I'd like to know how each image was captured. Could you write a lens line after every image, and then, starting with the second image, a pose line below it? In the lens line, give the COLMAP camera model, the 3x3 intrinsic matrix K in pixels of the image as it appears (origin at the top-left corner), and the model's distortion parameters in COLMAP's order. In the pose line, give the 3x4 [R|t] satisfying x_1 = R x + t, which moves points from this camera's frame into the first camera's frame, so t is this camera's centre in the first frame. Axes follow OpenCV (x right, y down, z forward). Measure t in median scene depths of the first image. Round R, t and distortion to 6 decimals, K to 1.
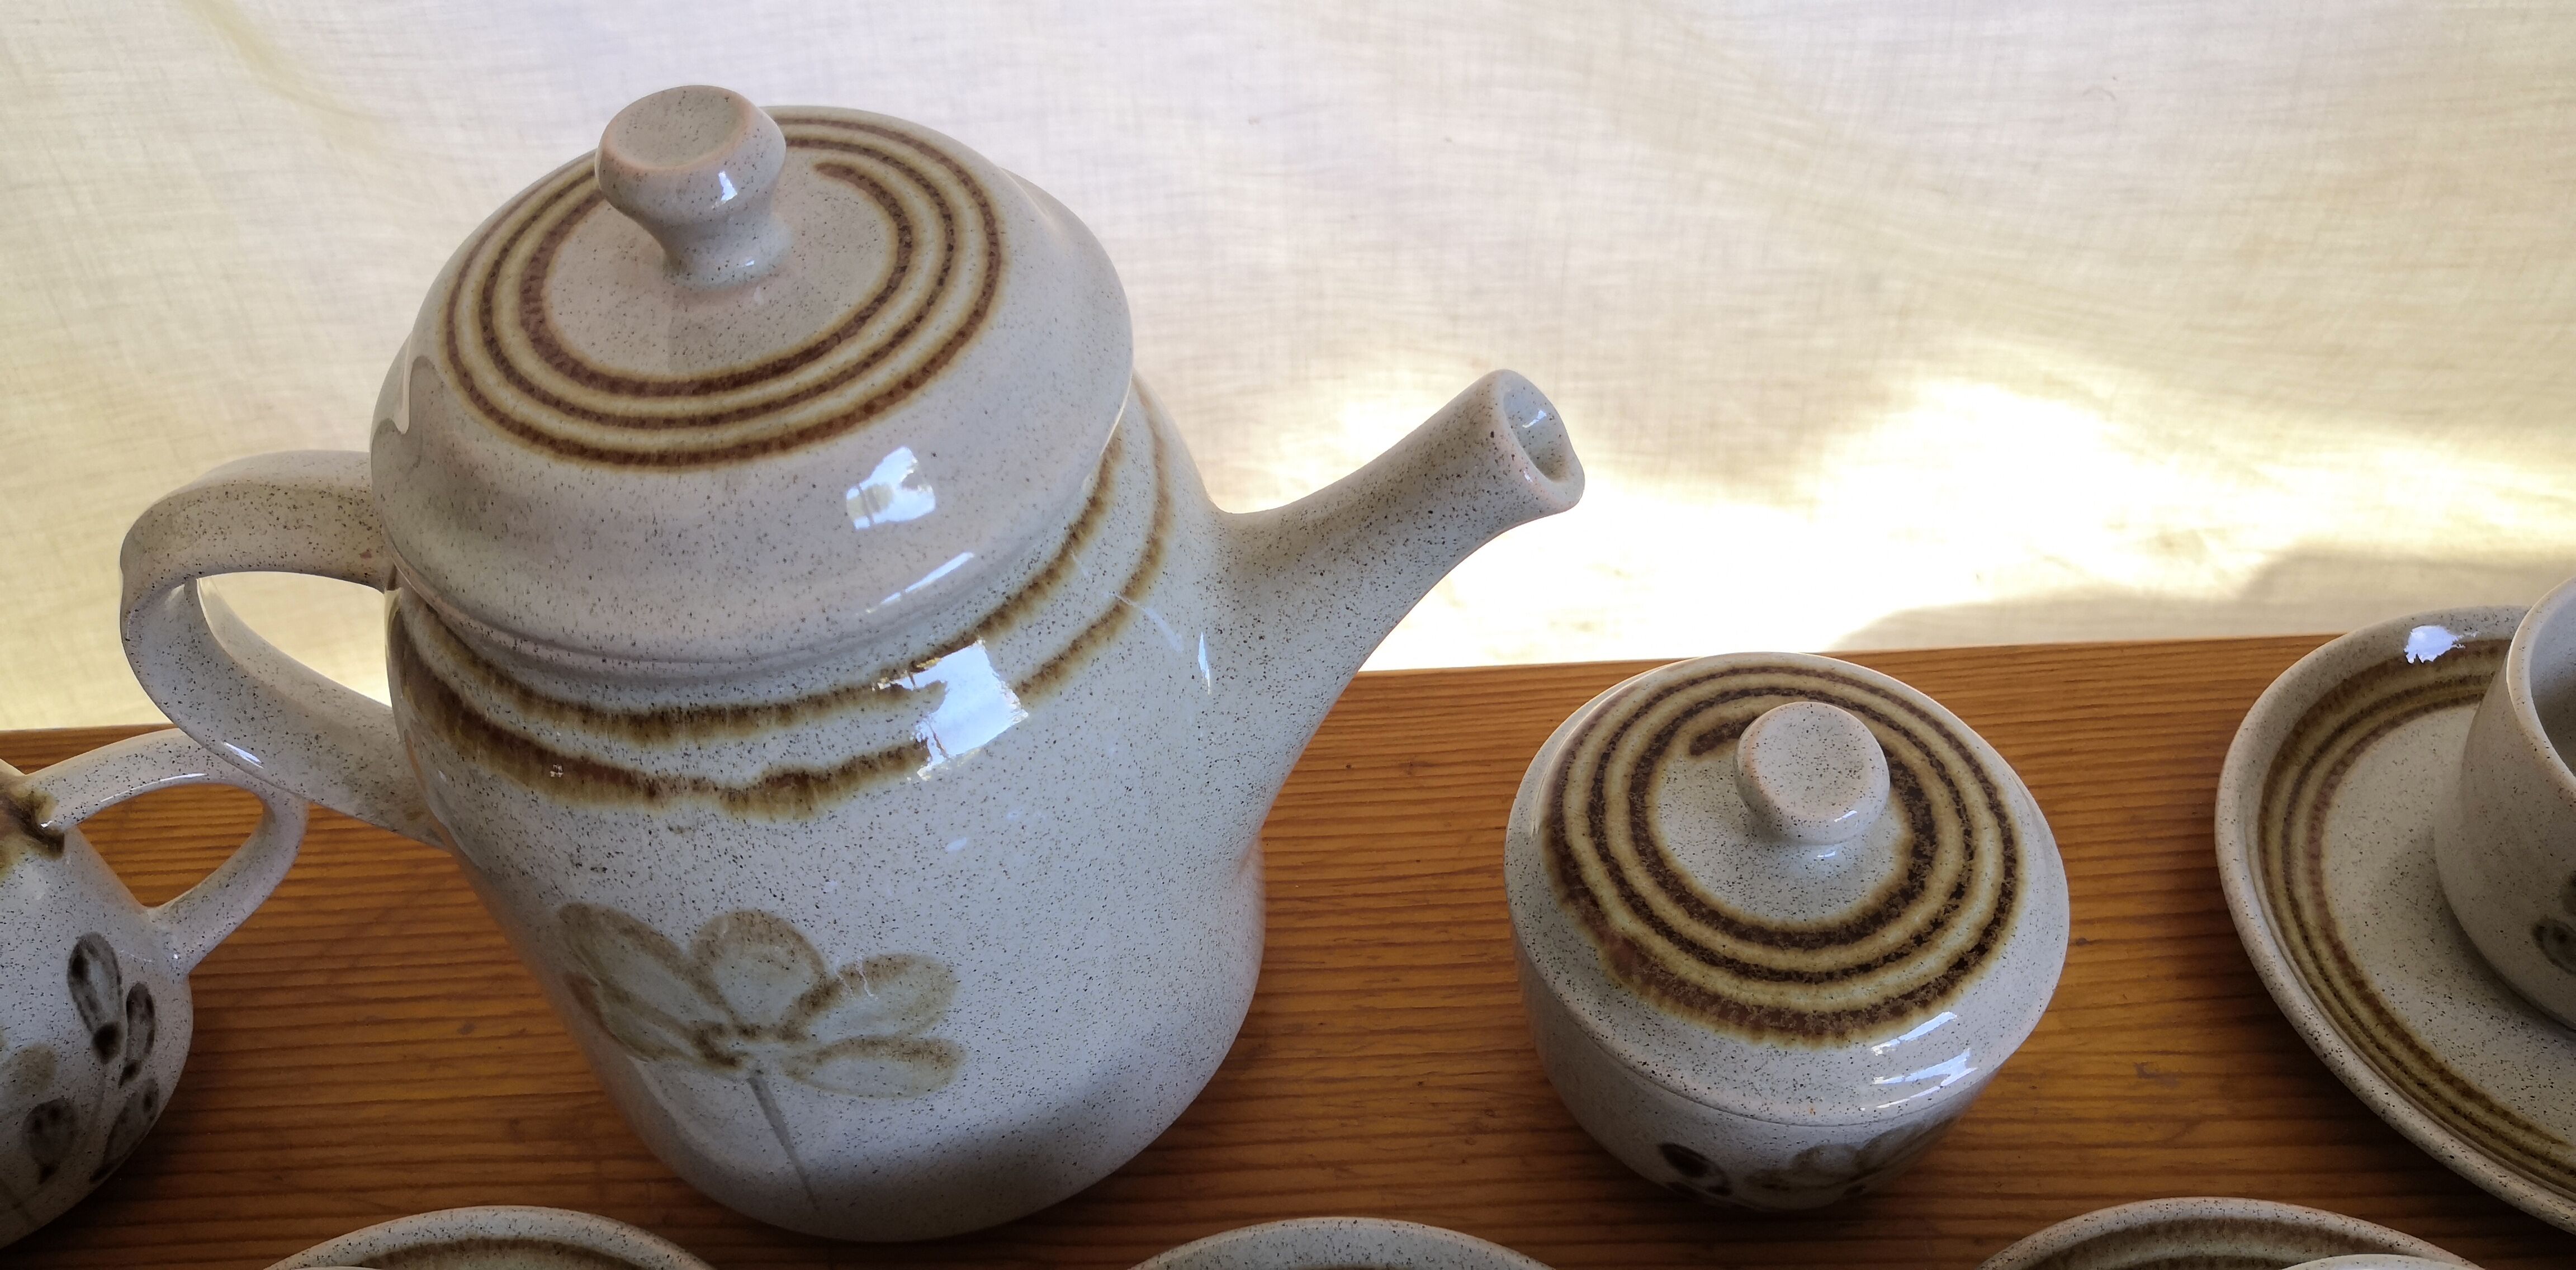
lens RADIAL K [[2032.0, 0, 1287.4], [0, 2032.0, 650.1], [0, 0, 1]] dist [-0.038624, 0.078838]
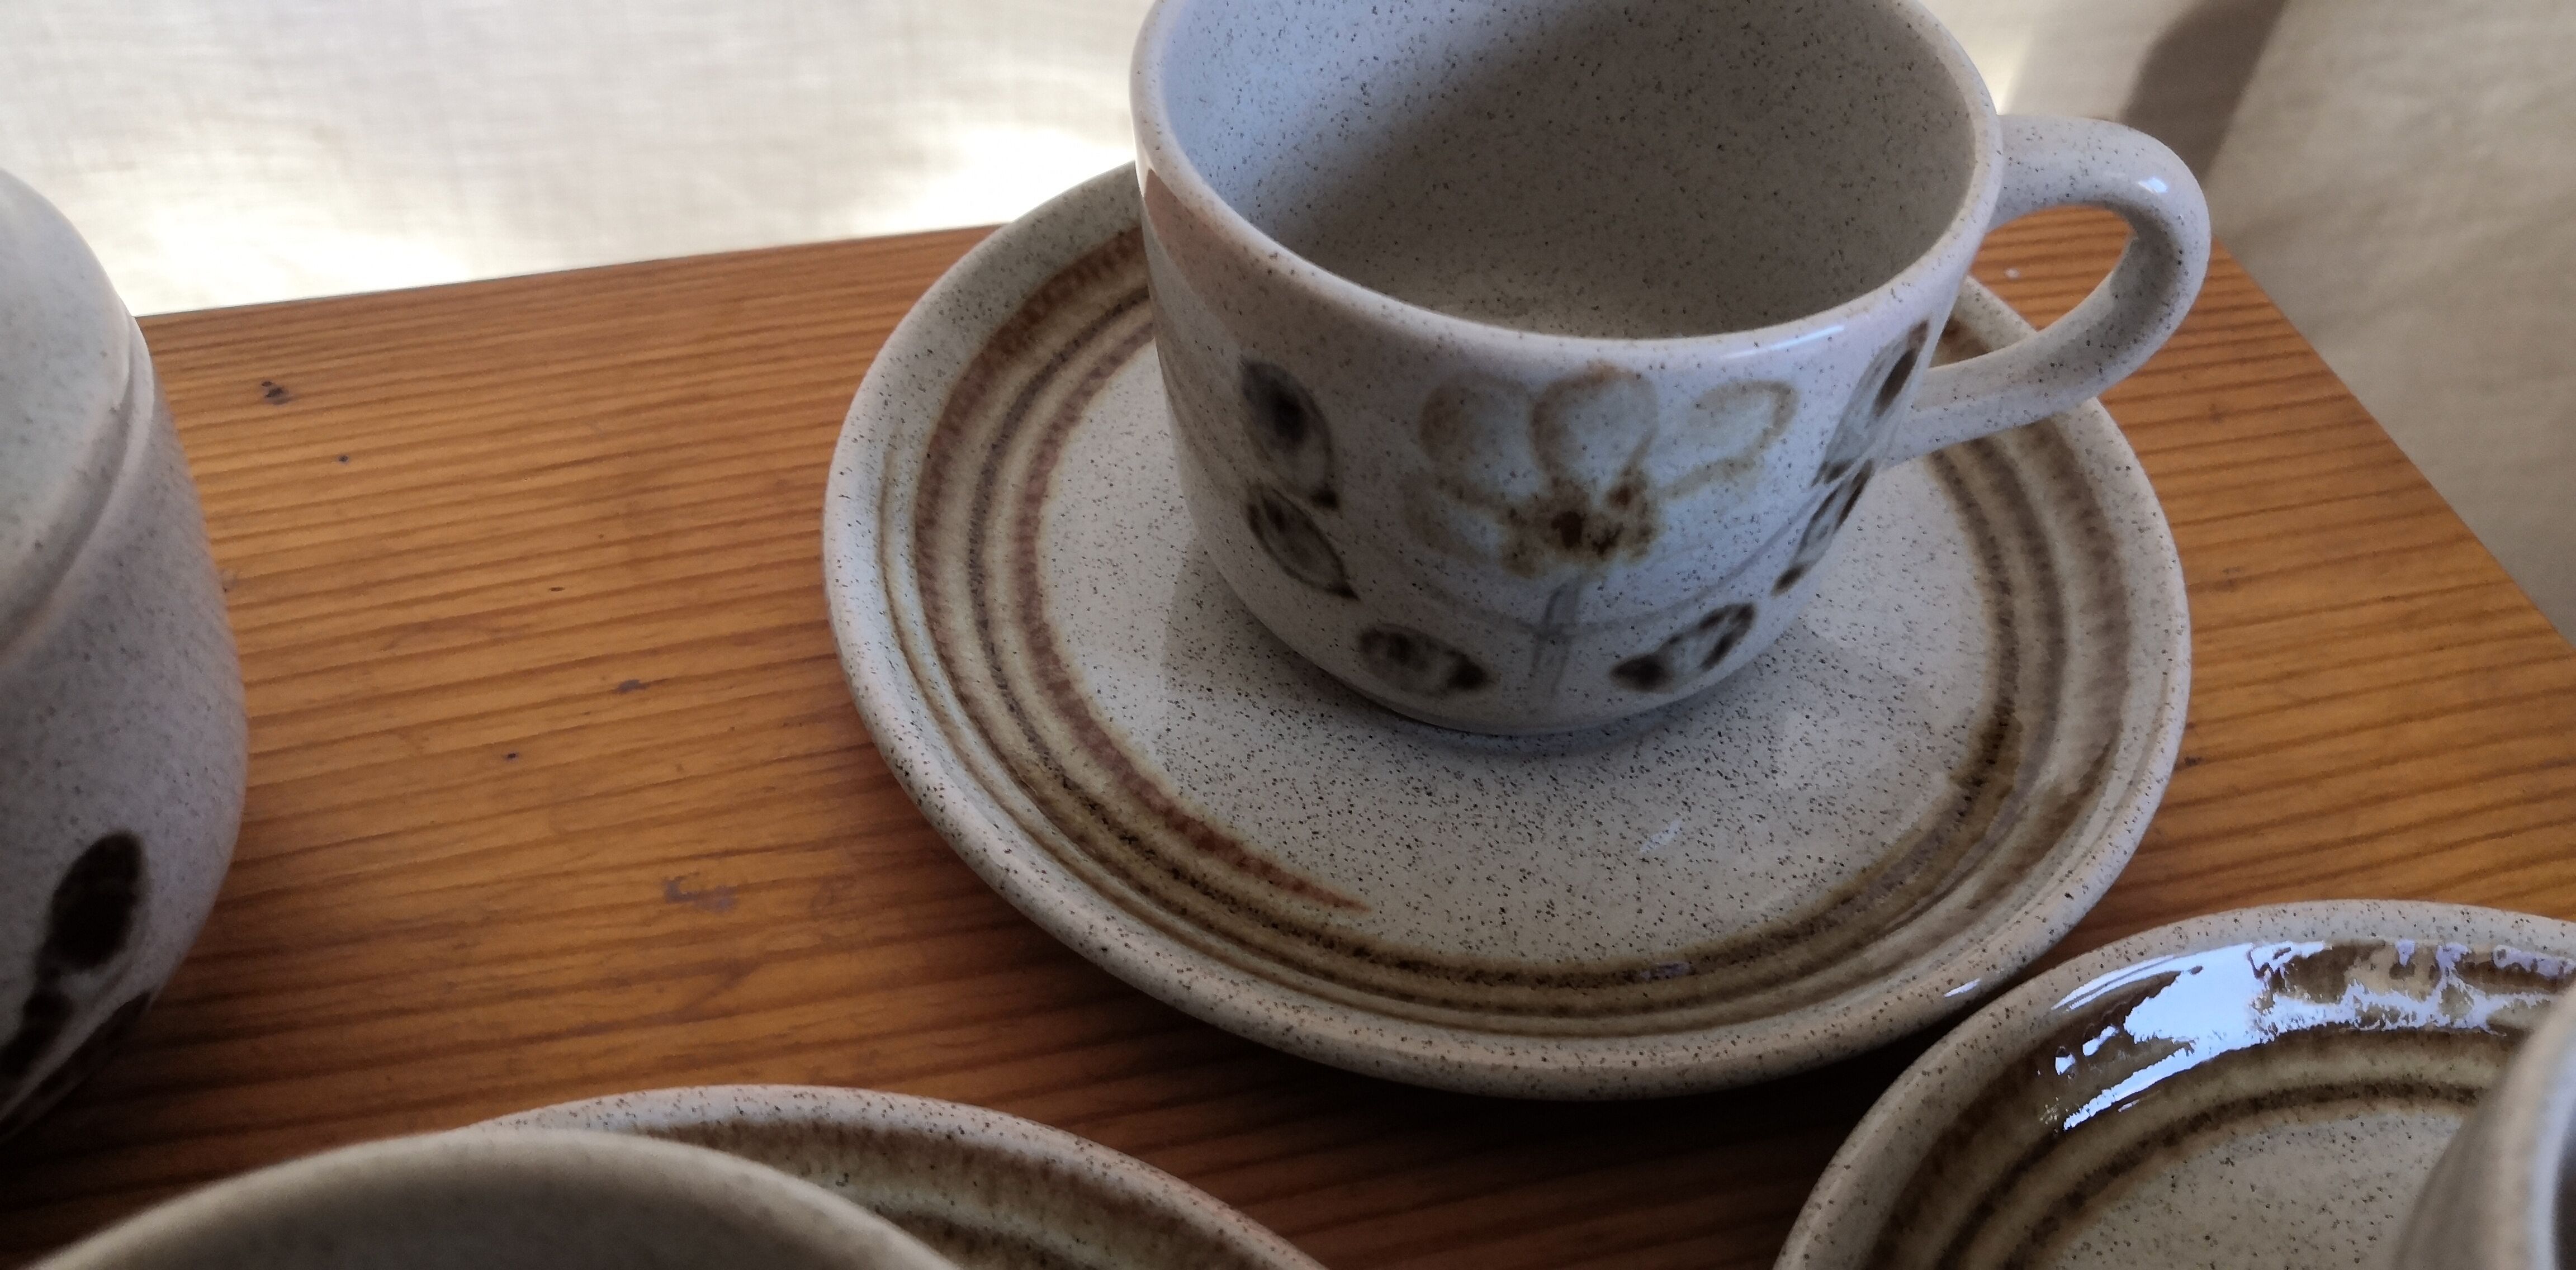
lens RADIAL K [[2106.1, 0, 1270.2], [0, 2106.1, 639.9], [0, 0, 1]] dist [-0.025715, 0.002745]
pose [[0.971169, -0.101175, 0.215858, 0.455881], [0.108716, 0.993799, -0.023319, 0.169778], [-0.212160, 0.046114, 0.976146, 0.413832]]
